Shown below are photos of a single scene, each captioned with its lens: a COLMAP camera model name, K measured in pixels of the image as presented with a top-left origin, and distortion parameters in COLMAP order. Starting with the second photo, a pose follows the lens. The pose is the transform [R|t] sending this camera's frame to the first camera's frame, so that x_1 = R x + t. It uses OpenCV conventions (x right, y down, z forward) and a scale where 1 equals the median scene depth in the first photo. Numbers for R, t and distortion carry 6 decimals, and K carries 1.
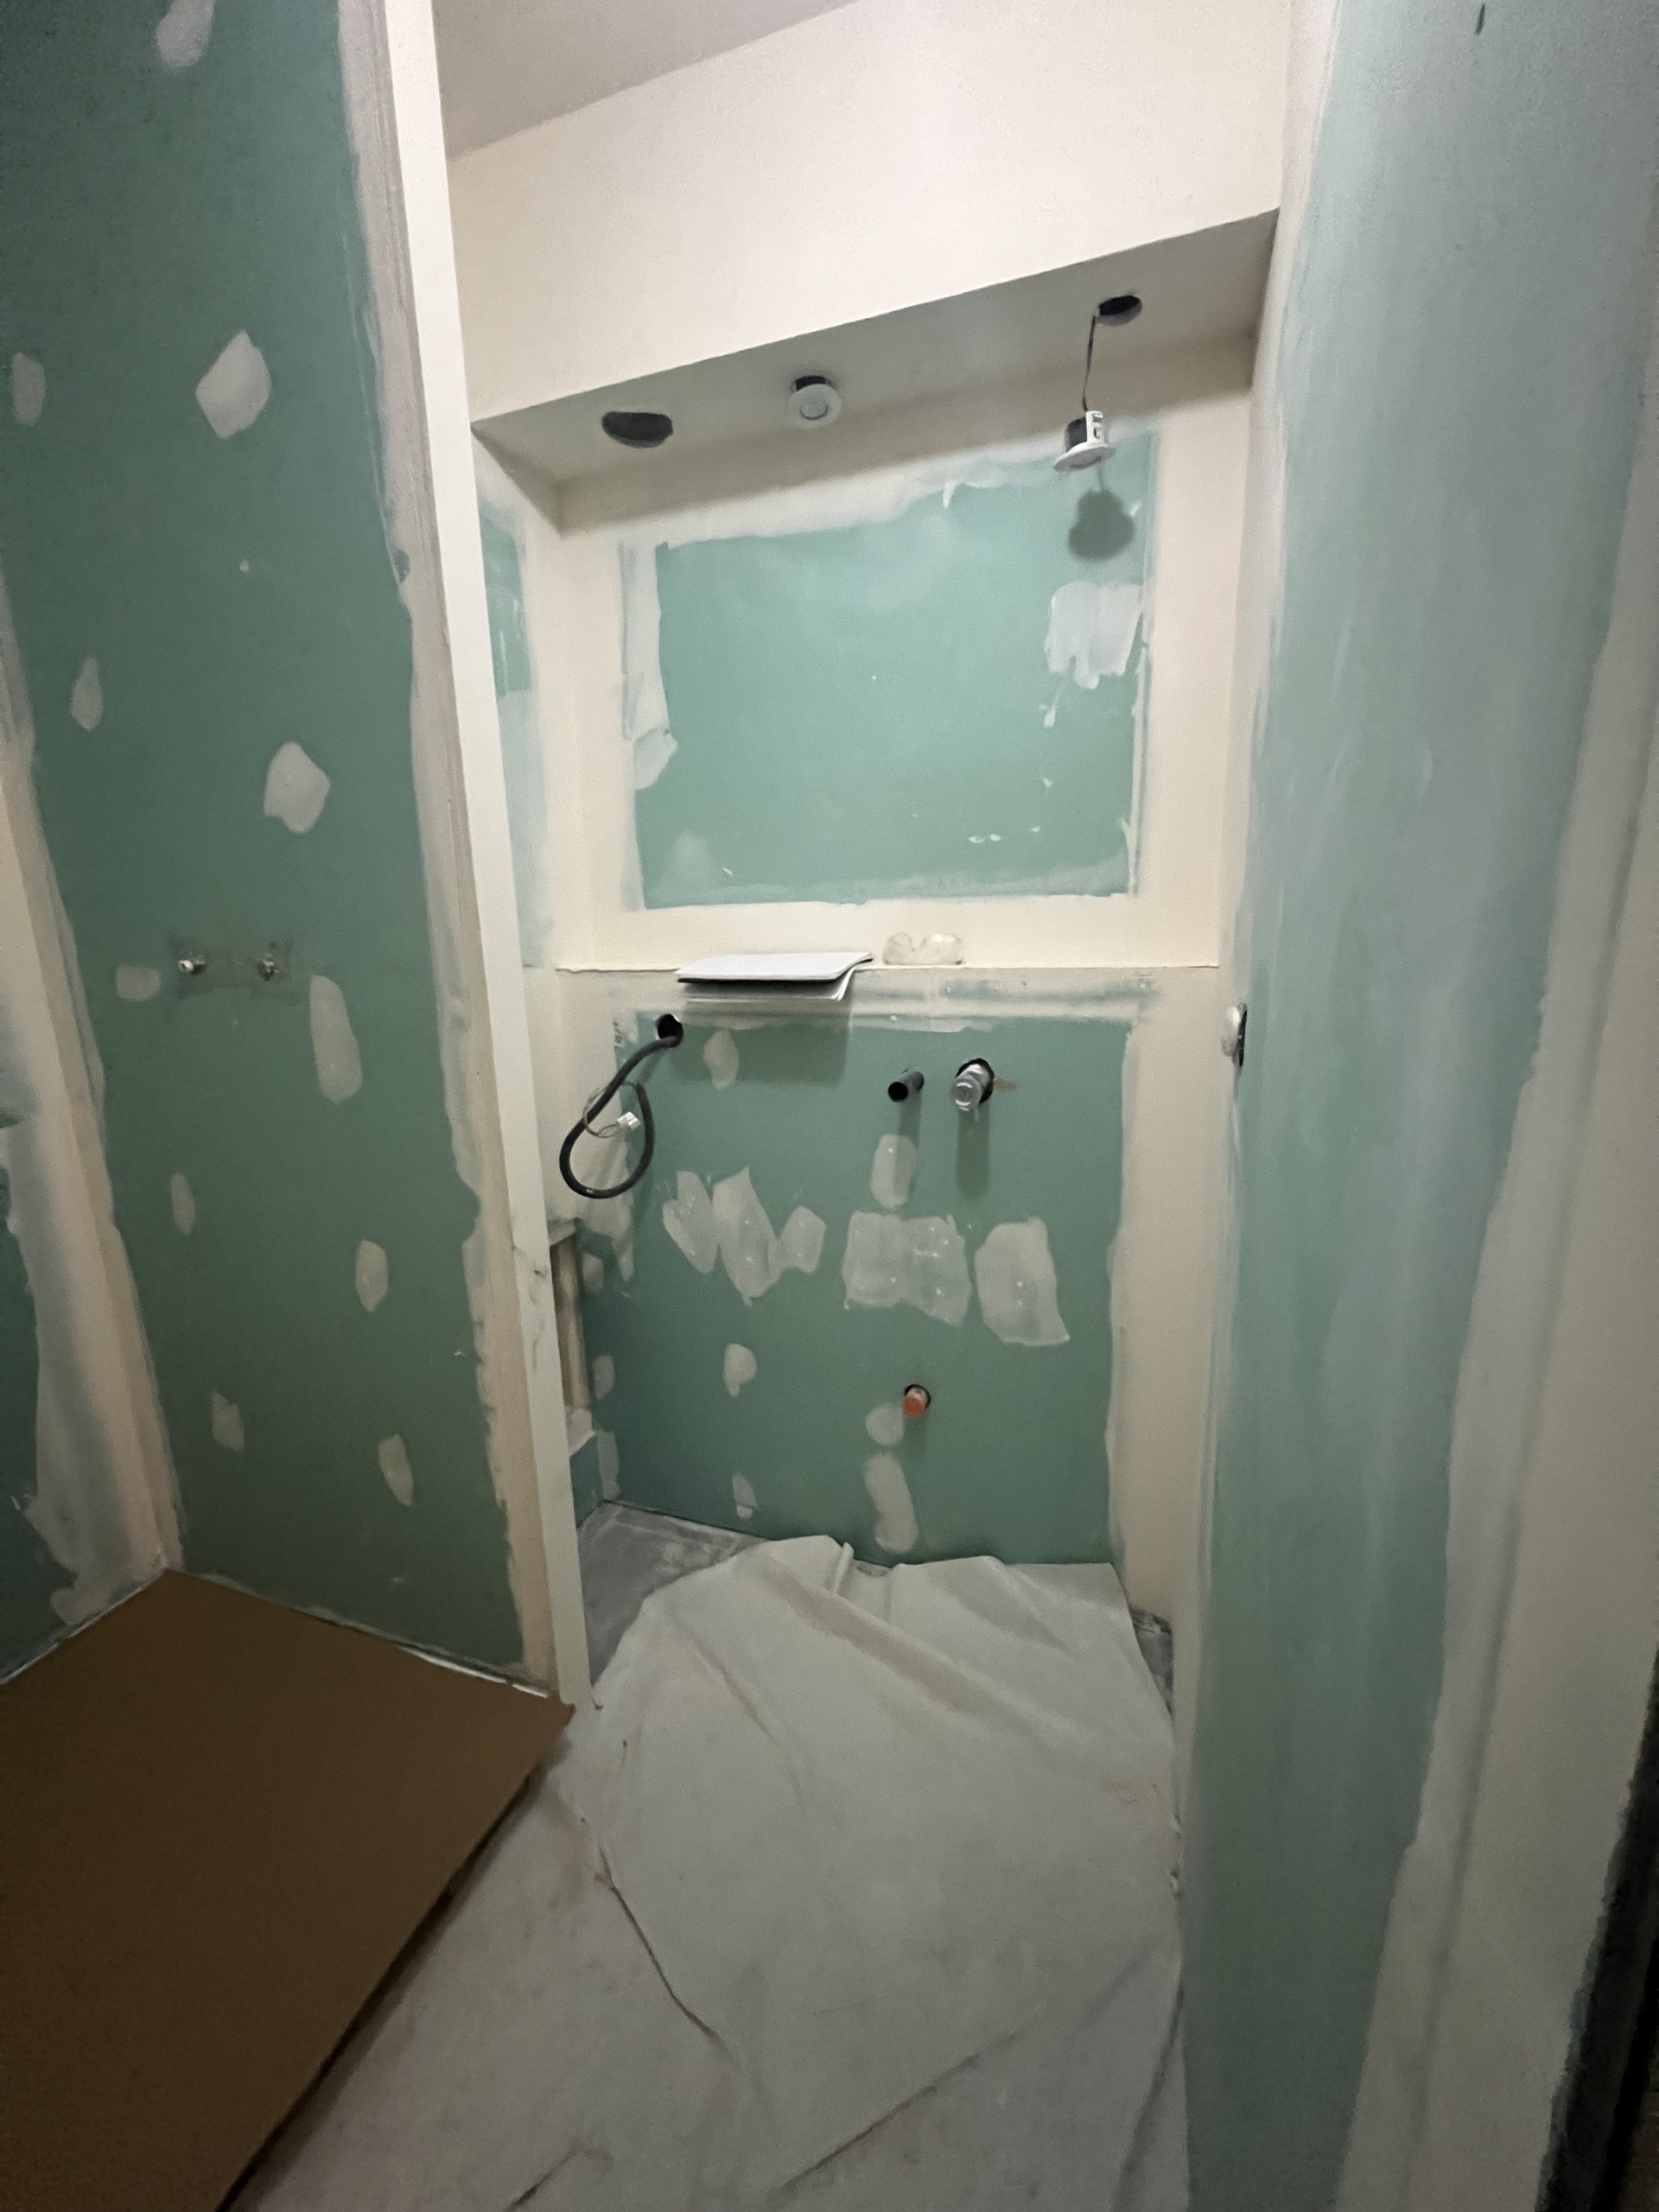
lens RADIAL K [[884.4, 0, 831.1], [0, 884.4, 1103.2], [0, 0, 1]] dist [-0.000640, -0.000599]
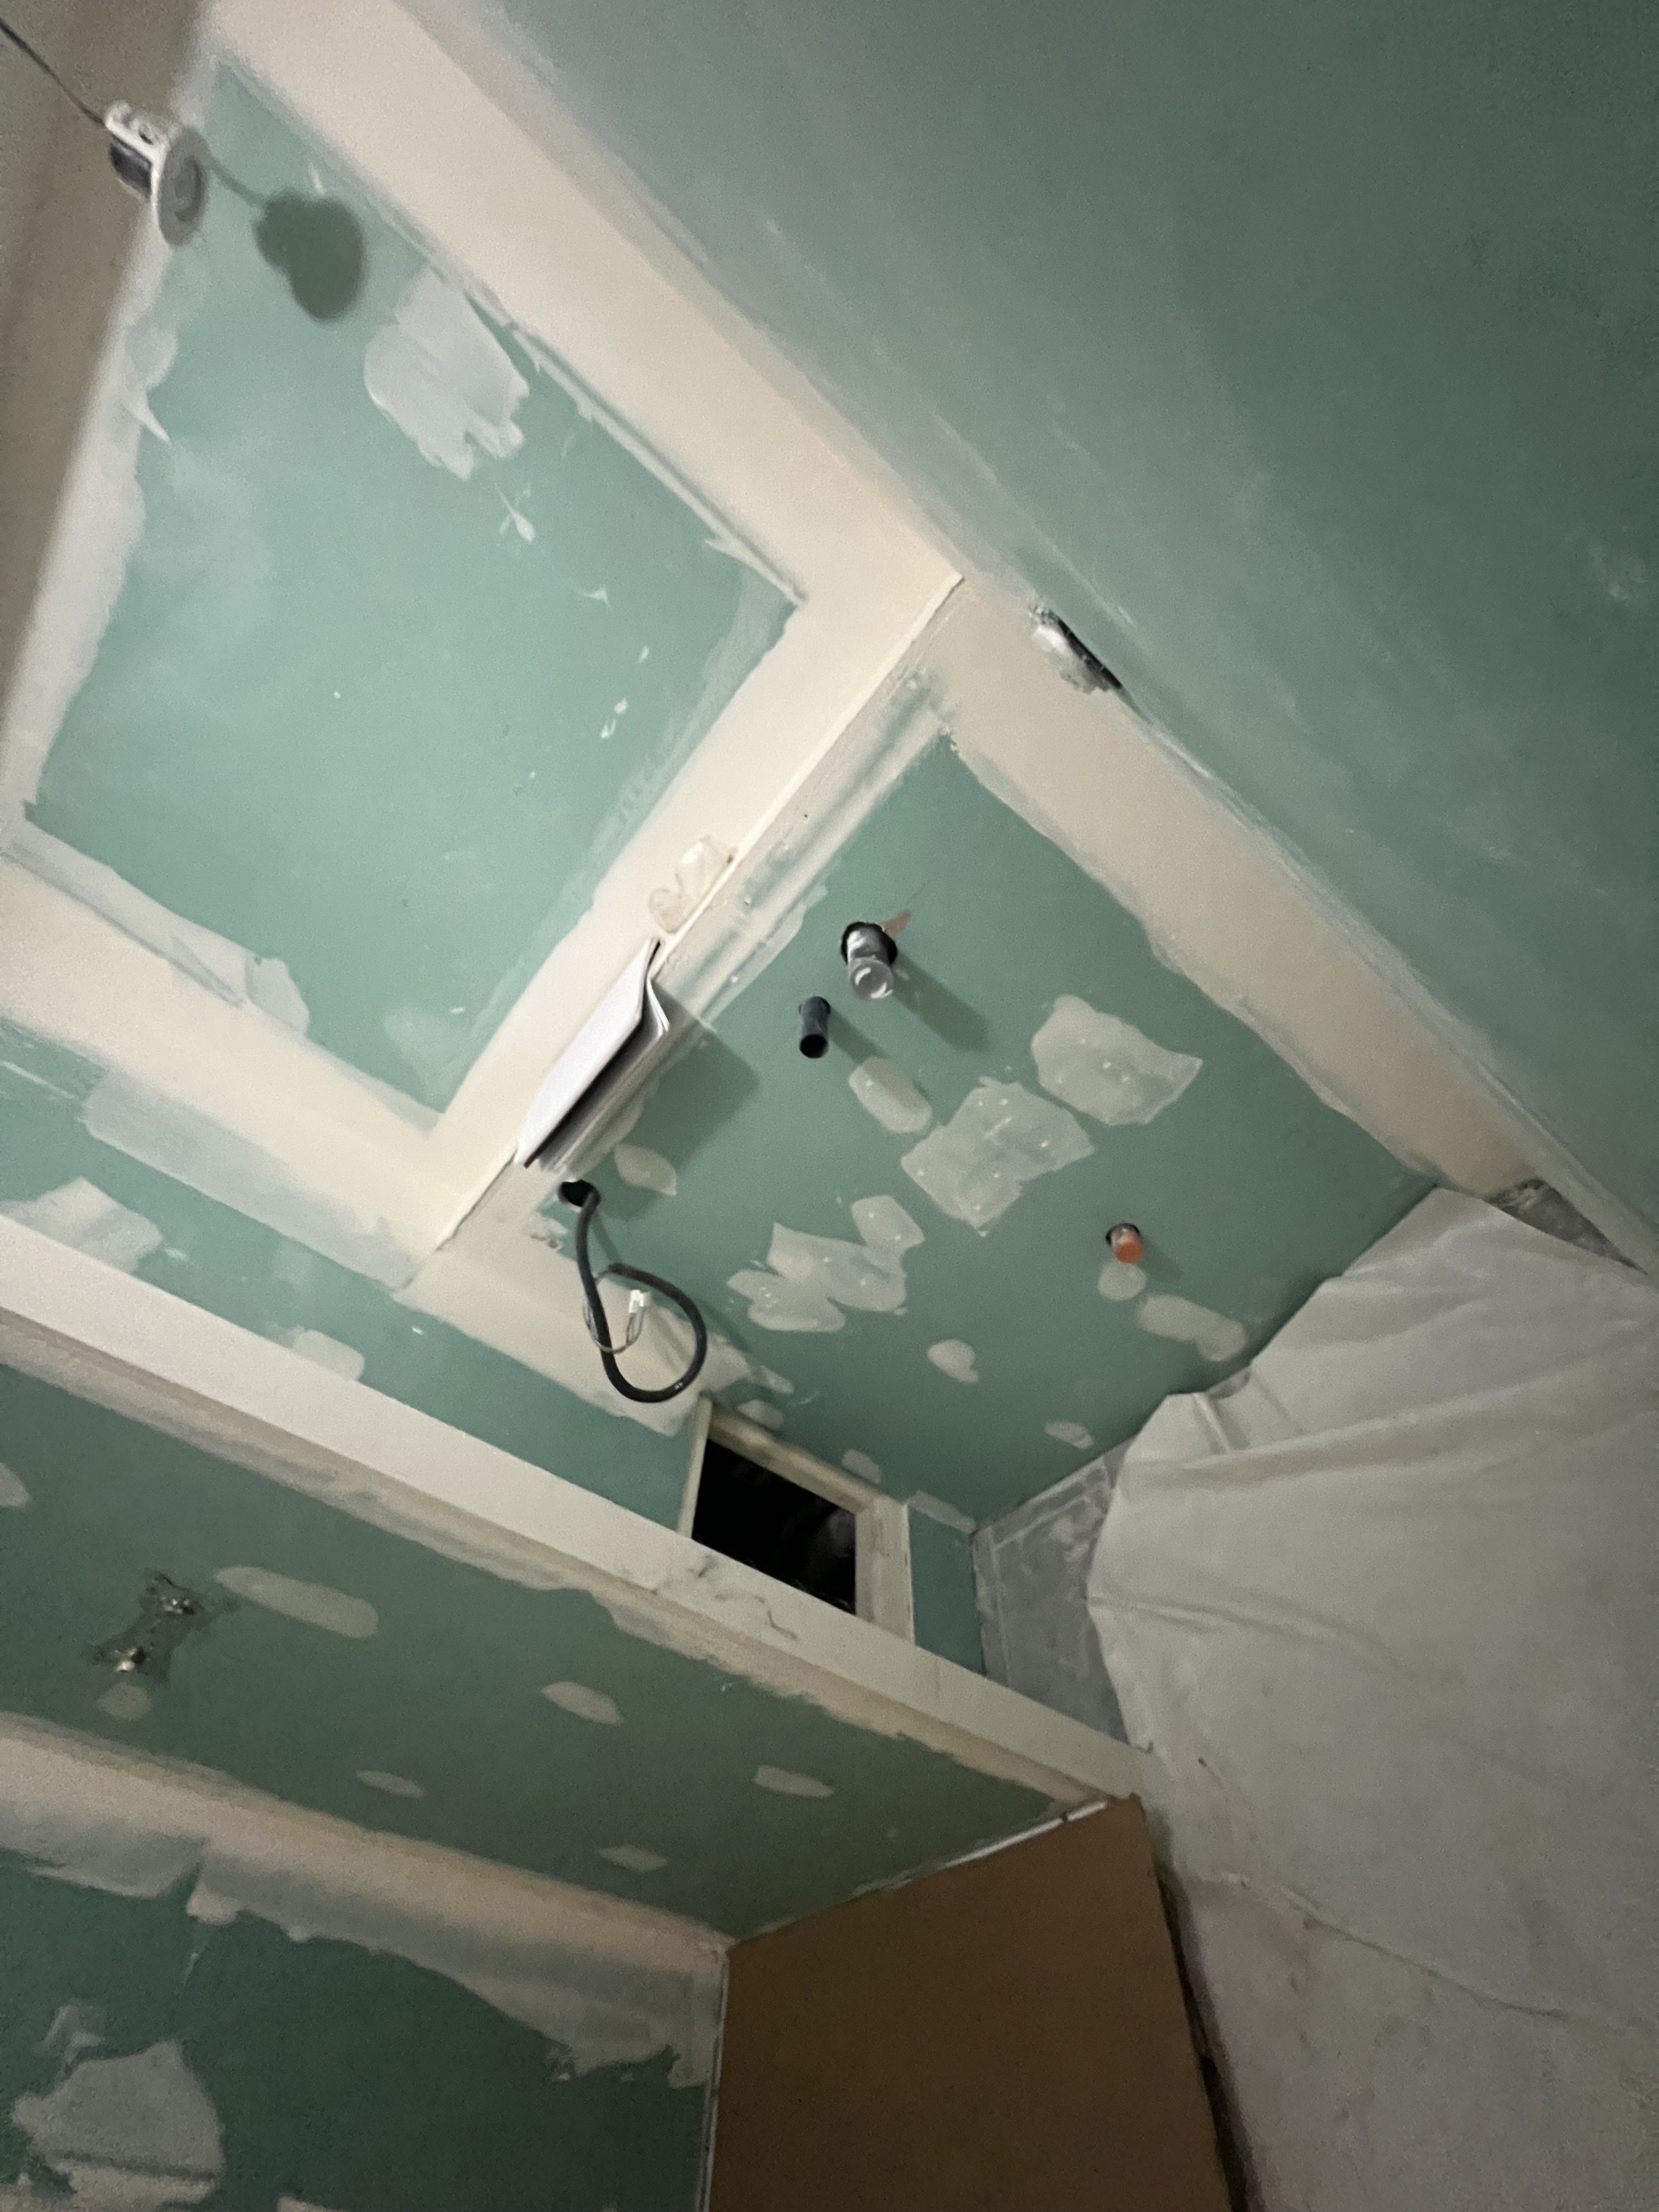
lens RADIAL K [[884.4, 0, 829.3], [0, 884.4, 1104.7], [0, 0, 1]] dist [-0.000640, -0.000599]
pose [[0.626403, -0.771450, -0.111731, 0.120589], [0.779001, 0.614414, 0.125111, -0.060852], [-0.027868, -0.165409, 0.985831, 0.235587]]
